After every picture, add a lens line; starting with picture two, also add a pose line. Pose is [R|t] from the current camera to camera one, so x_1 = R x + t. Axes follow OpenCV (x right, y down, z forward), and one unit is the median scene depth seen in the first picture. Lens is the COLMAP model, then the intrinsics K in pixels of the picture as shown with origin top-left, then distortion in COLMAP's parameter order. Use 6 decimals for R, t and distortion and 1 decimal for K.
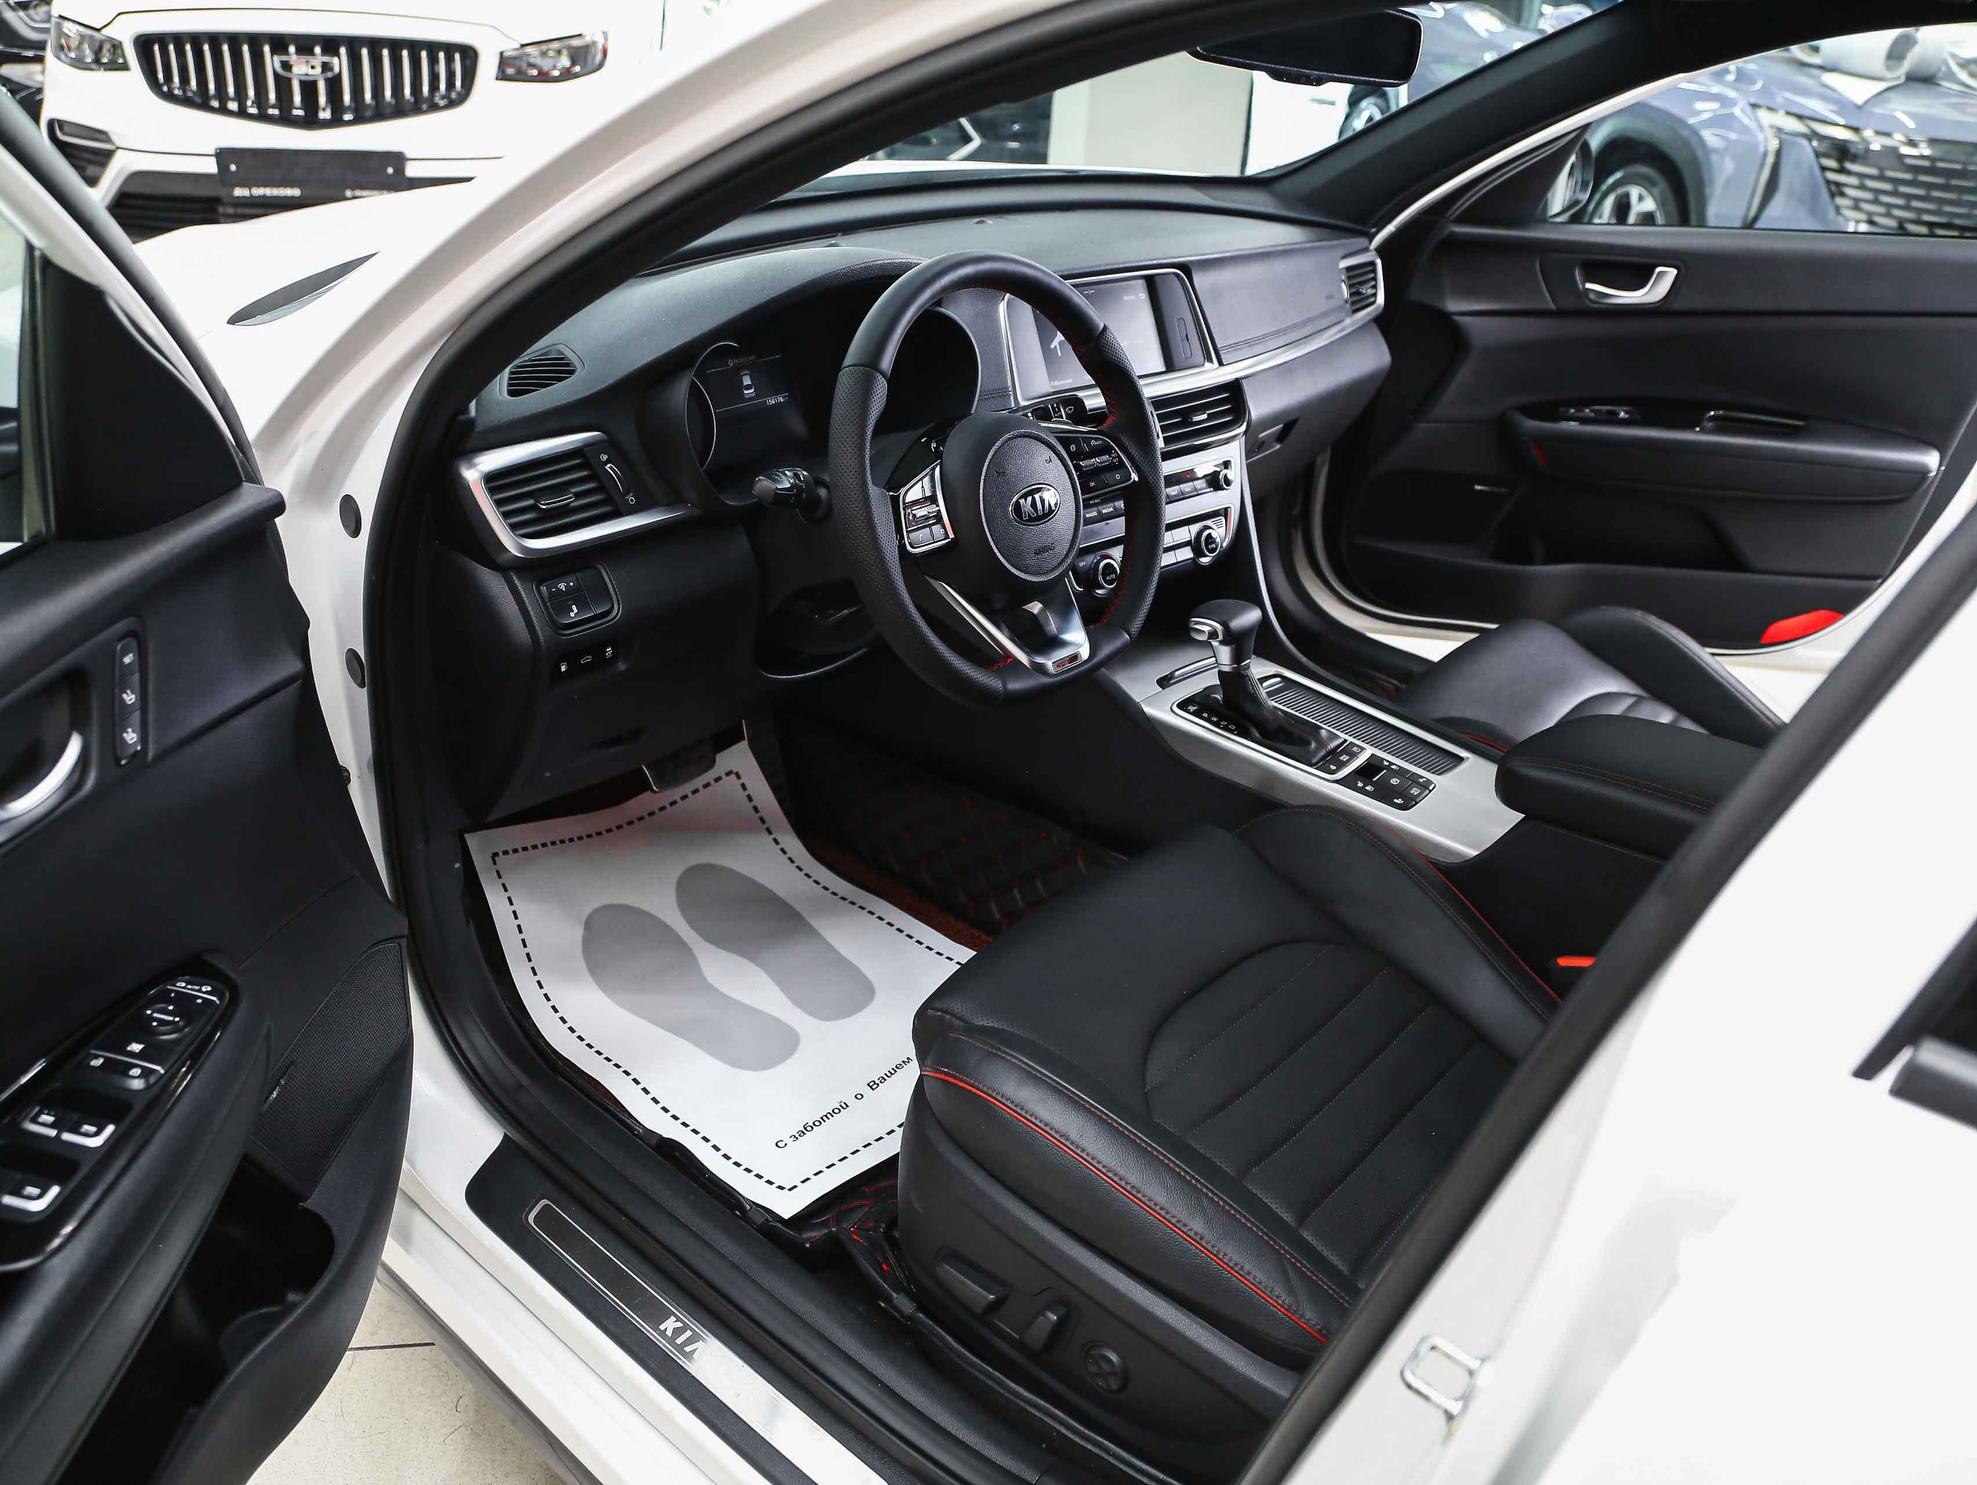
lens RADIAL K [[1515.2, 0, 988.3], [0, 1515.2, 755.8], [0, 0, 1]] dist [-0.111458, 0.055911]
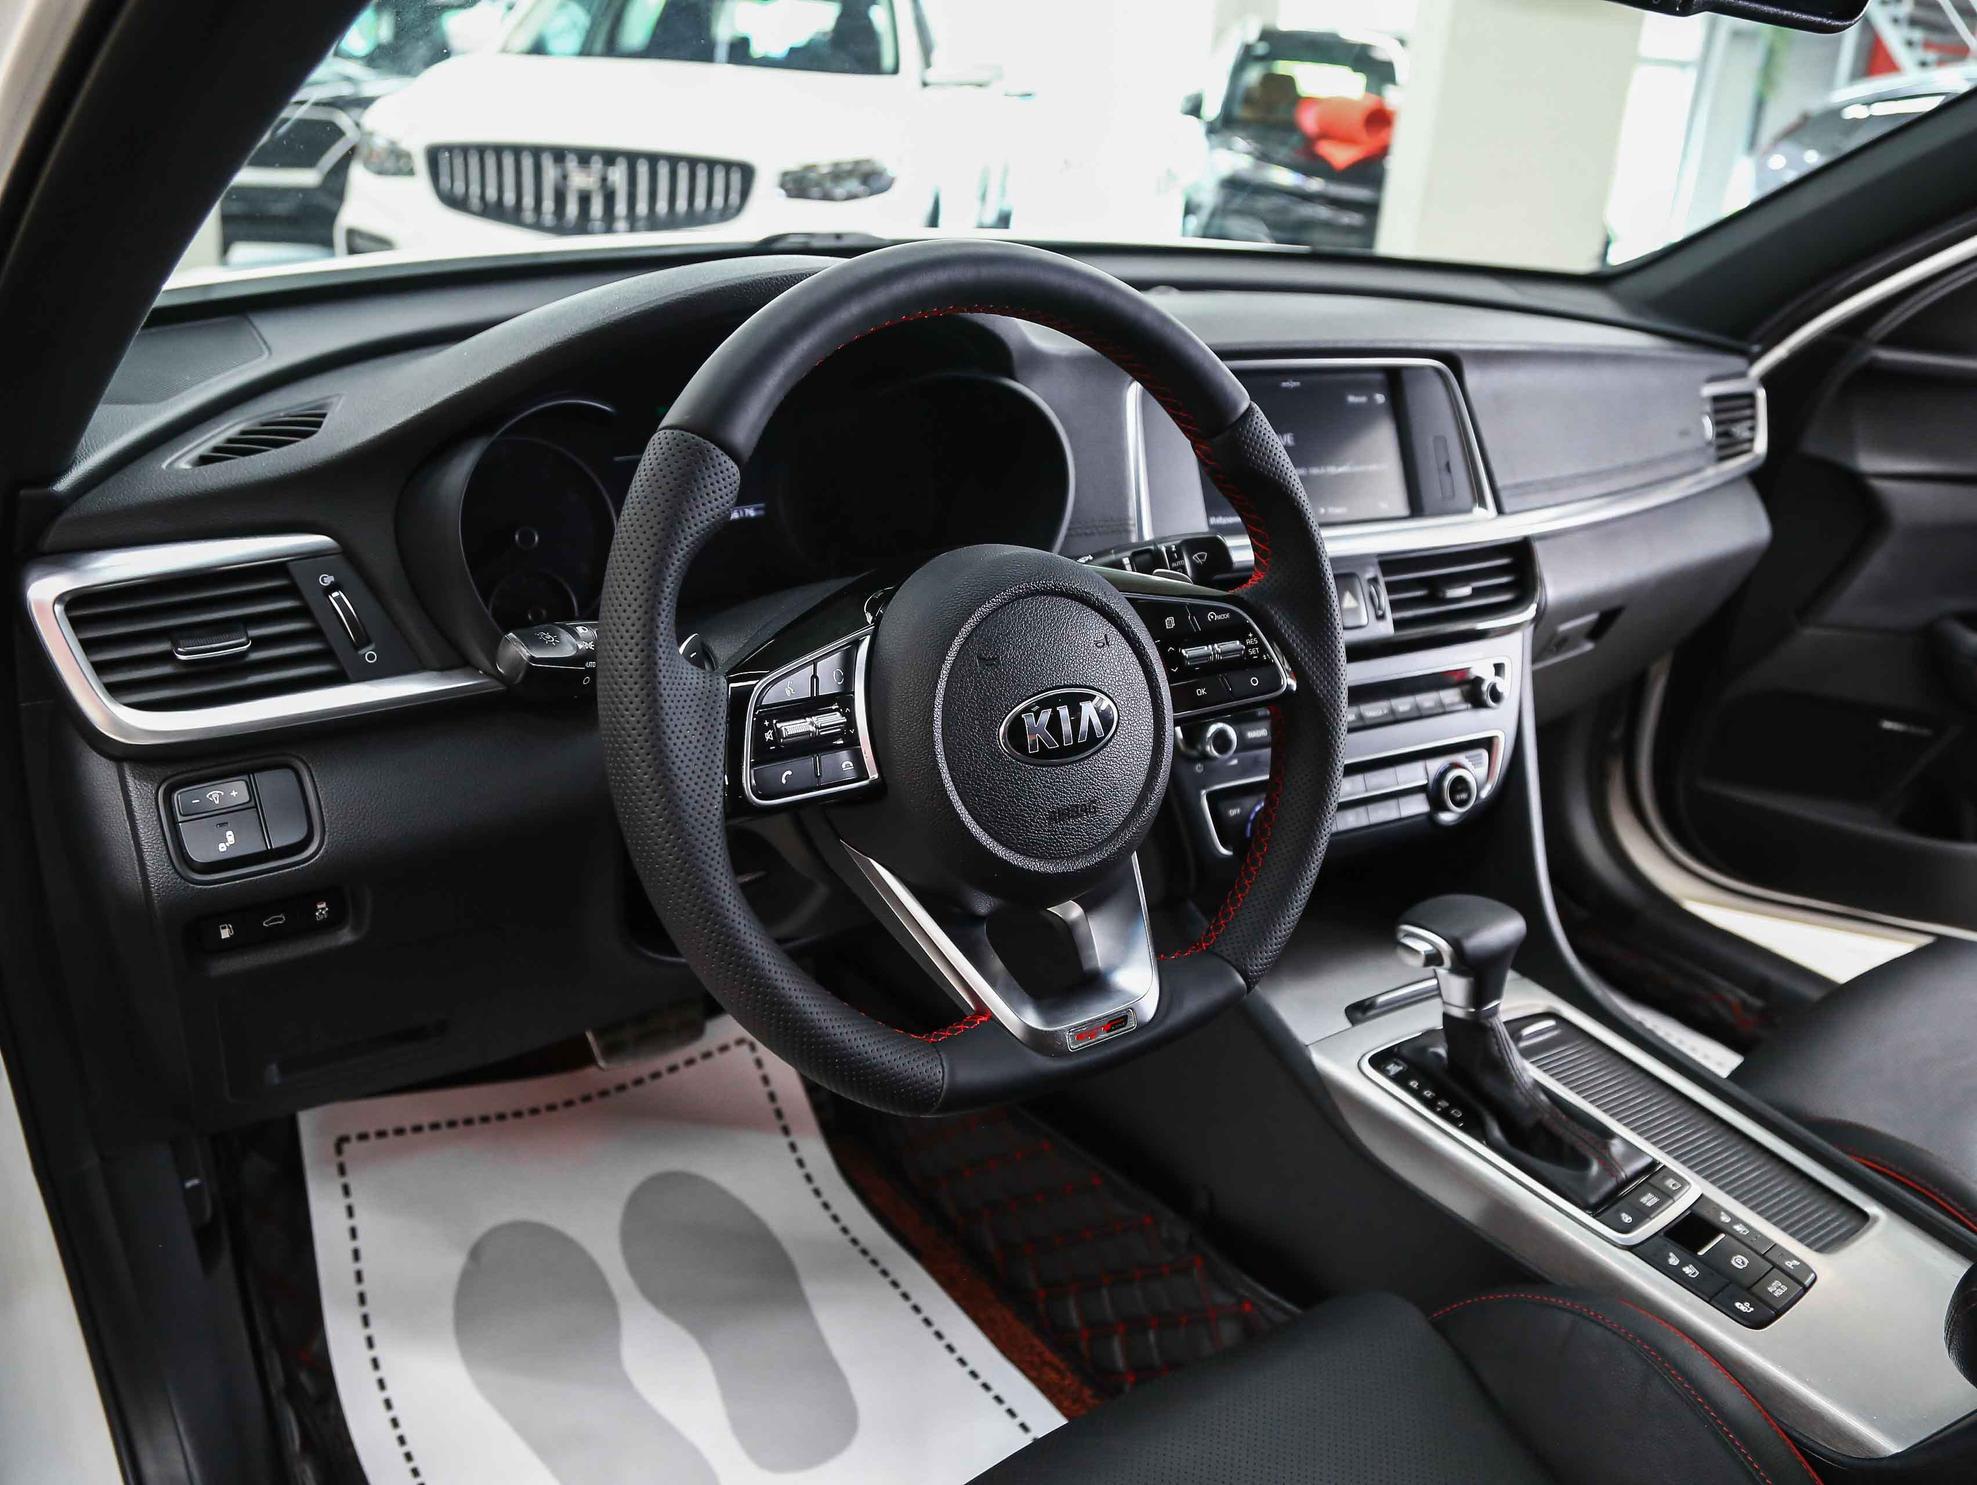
lens RADIAL K [[1515.2, 0, 987.9], [0, 1515.2, 772.3], [0, 0, 1]] dist [-0.111458, 0.055911]
pose [[0.975088, 0.091006, -0.202292, 0.082504], [-0.109862, 0.990390, -0.084007, -0.075614], [0.192703, 0.104138, 0.975715, 0.356951]]
